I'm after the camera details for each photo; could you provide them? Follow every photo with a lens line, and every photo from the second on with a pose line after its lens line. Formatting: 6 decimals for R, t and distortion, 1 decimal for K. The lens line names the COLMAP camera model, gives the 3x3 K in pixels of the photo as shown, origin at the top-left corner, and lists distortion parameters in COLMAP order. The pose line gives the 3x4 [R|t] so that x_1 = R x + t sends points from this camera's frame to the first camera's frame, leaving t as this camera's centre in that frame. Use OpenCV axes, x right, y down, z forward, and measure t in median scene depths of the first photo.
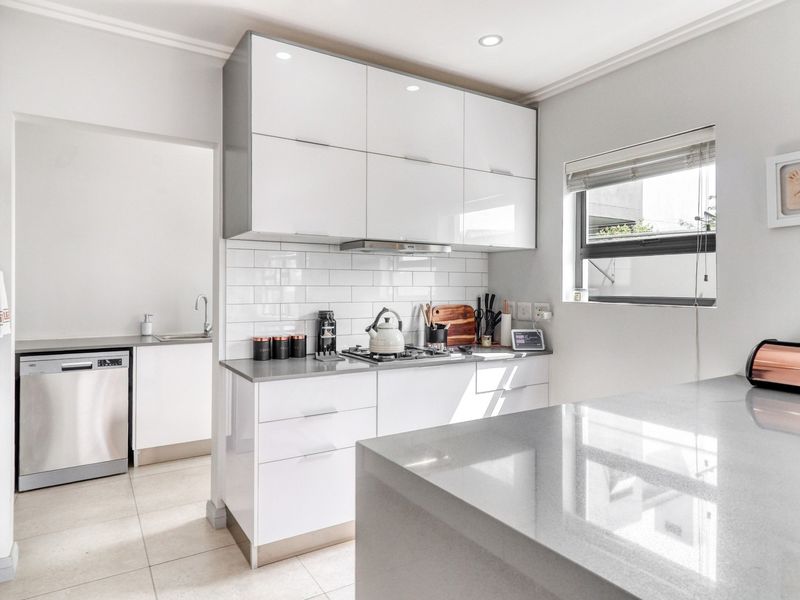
lens RADIAL K [[489.0, 0, 388.5], [0, 489.0, 284.2], [0, 0, 1]] dist [0.003906, 0.001084]
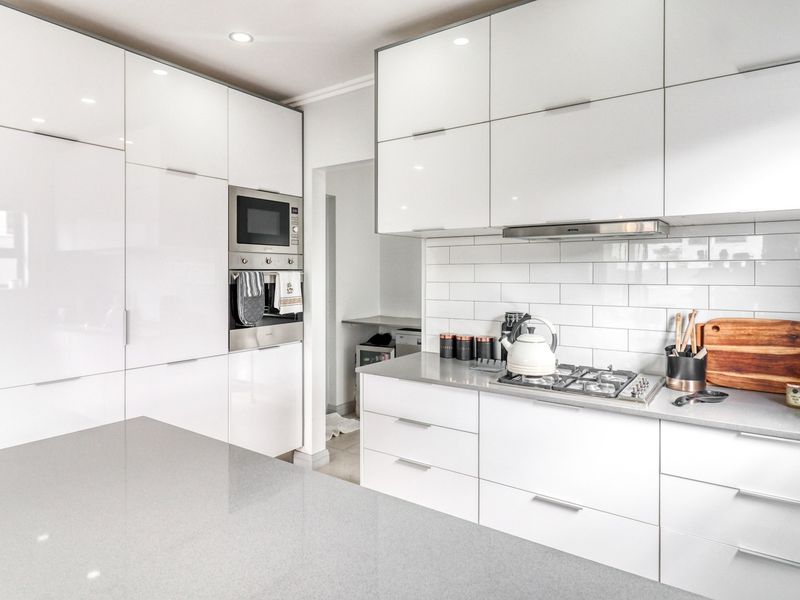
lens RADIAL K [[497.9, 0, 367.8], [0, 497.9, 276.1], [0, 0, 1]] dist [-0.005895, -0.002072]
pose [[0.373933, 0.000688, -0.927456, 0.541222], [0.009069, 0.999949, 0.004398, -0.014319], [0.927411, -0.010056, 0.373907, 0.411329]]
